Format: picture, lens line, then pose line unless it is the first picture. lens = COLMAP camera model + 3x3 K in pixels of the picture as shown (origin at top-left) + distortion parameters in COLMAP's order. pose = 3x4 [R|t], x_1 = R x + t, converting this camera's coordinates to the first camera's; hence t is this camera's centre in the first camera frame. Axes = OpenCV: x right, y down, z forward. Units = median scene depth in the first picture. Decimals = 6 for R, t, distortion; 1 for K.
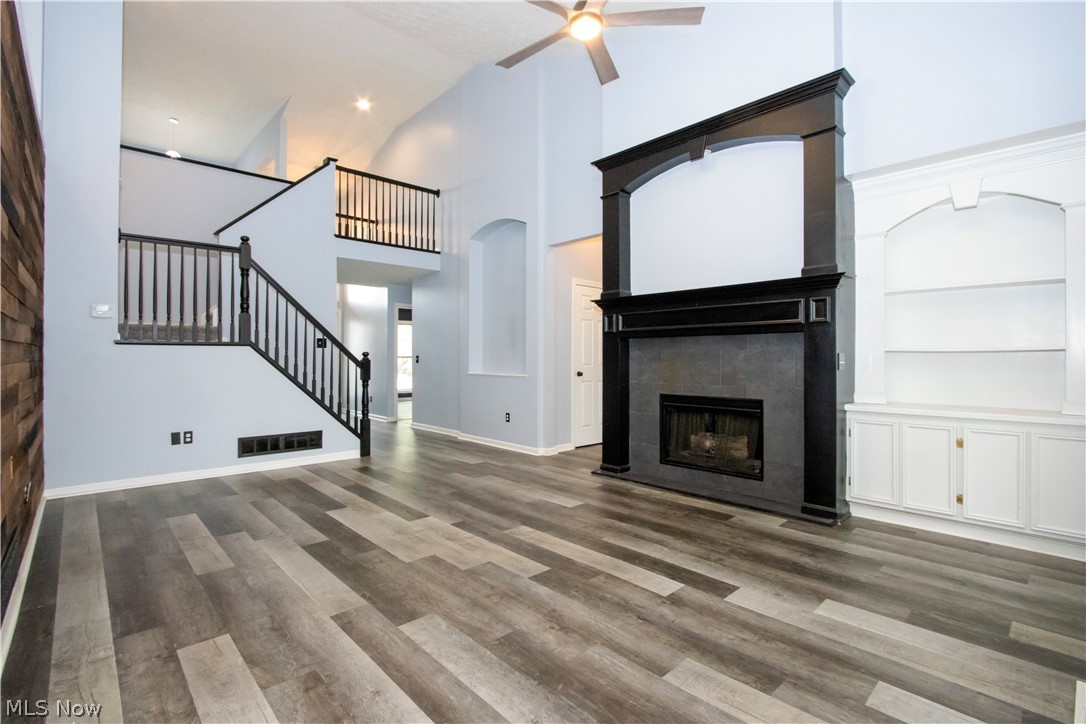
lens RADIAL K [[504.3, 0, 539.3], [0, 504.3, 358.8], [0, 0, 1]] dist [-0.020506, 0.000678]
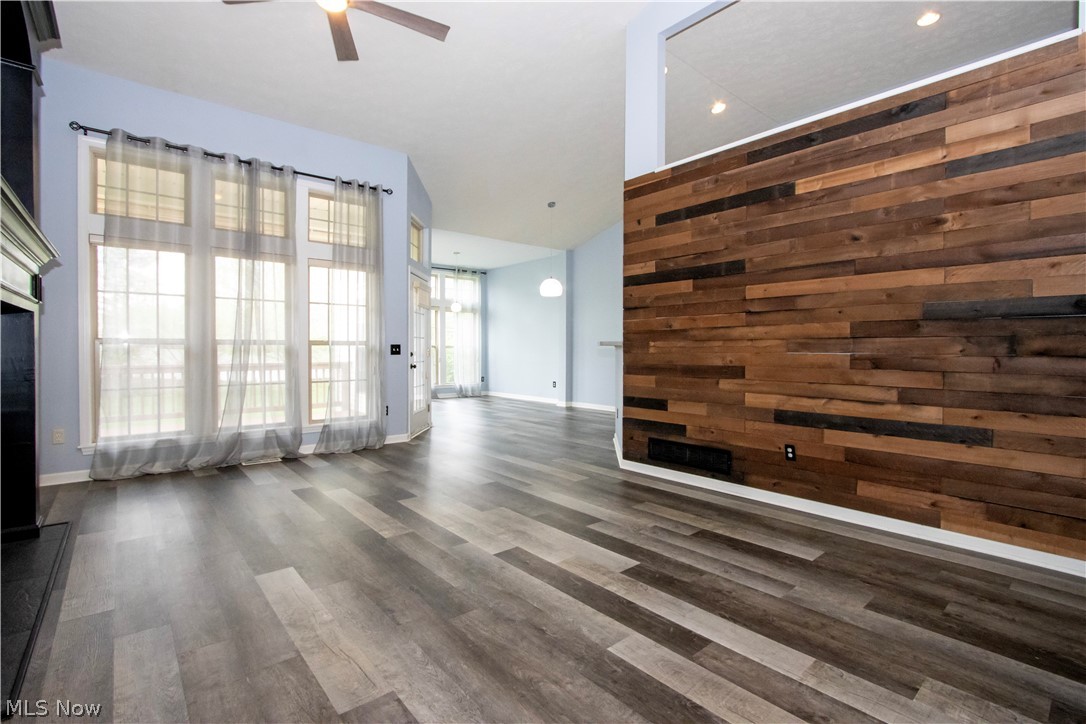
lens RADIAL K [[502.9, 0, 539.9], [0, 502.9, 354.2], [0, 0, 1]] dist [-0.015600, 0.001411]
pose [[-0.999033, -0.005066, 0.043682, -0.376020], [-0.004462, 0.999893, 0.013919, -0.004662], [-0.043748, 0.013710, -0.998949, 2.068086]]
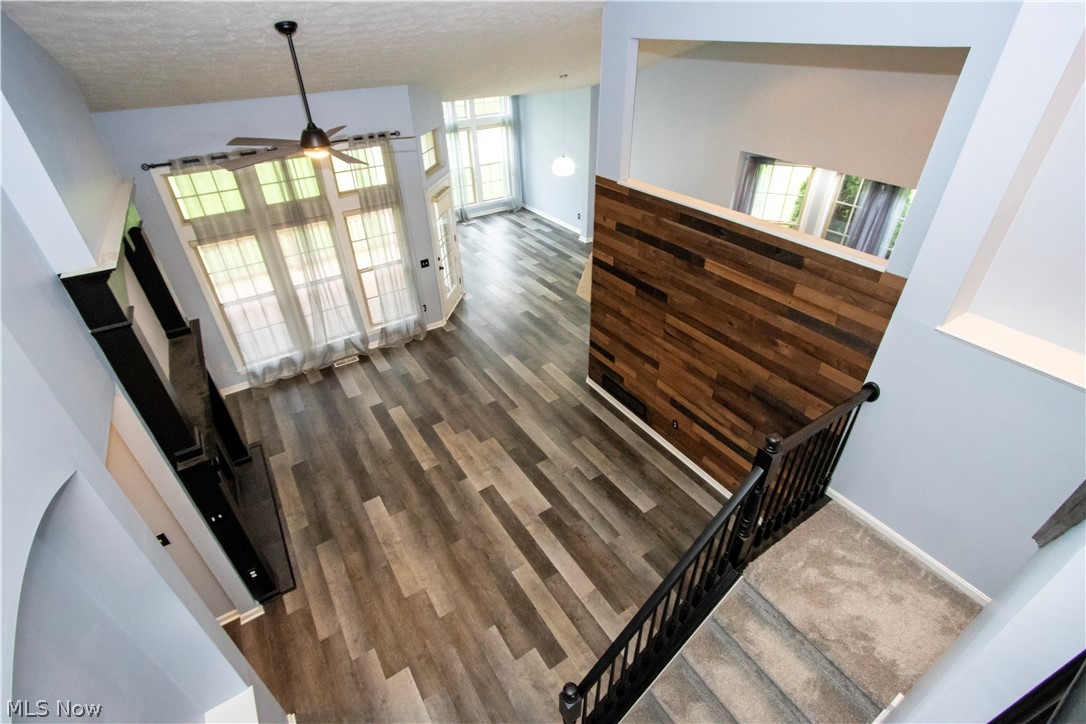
lens RADIAL K [[504.3, 0, 539.3], [0, 504.3, 358.8], [0, 0, 1]] dist [-0.020506, 0.000678]
pose [[-0.984808, -0.078446, 0.154917, -0.692602], [0.023507, 0.823700, 0.566539, -0.981693], [-0.172048, 0.561574, -0.809342, 2.283160]]
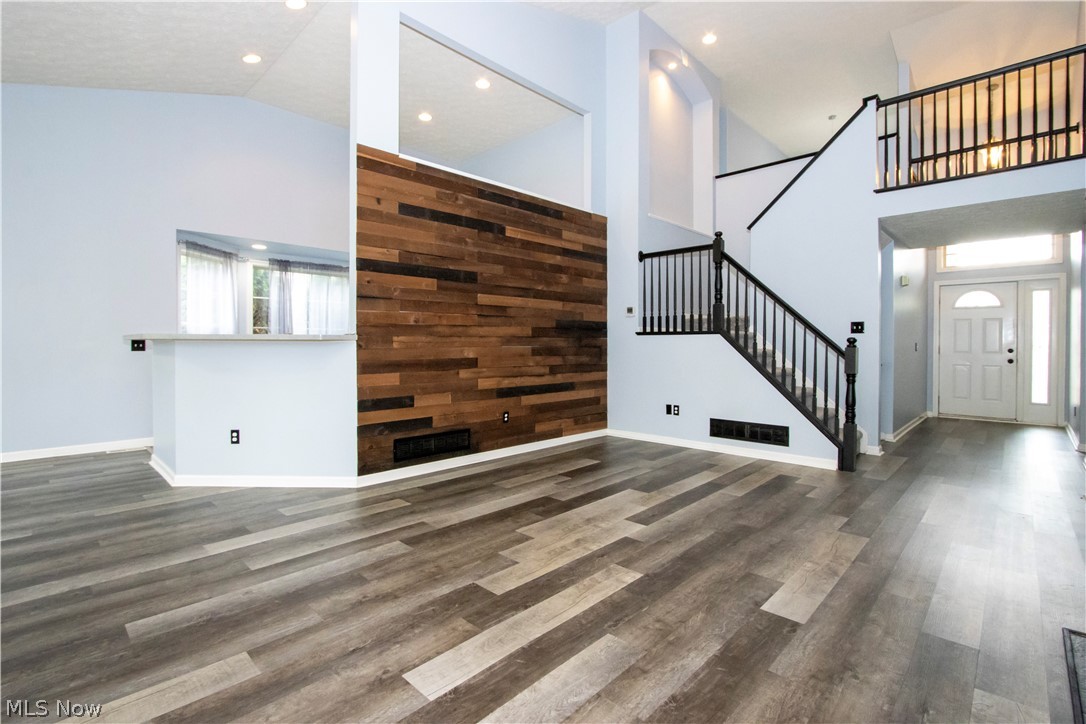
lens RADIAL K [[502.9, 0, 539.9], [0, 502.9, 354.2], [0, 0, 1]] dist [-0.015600, 0.001411]
pose [[0.055338, 0.019758, -0.998272, 0.754376], [-0.005124, 0.999797, 0.019504, -0.002710], [0.998455, 0.004036, 0.055428, 0.898875]]
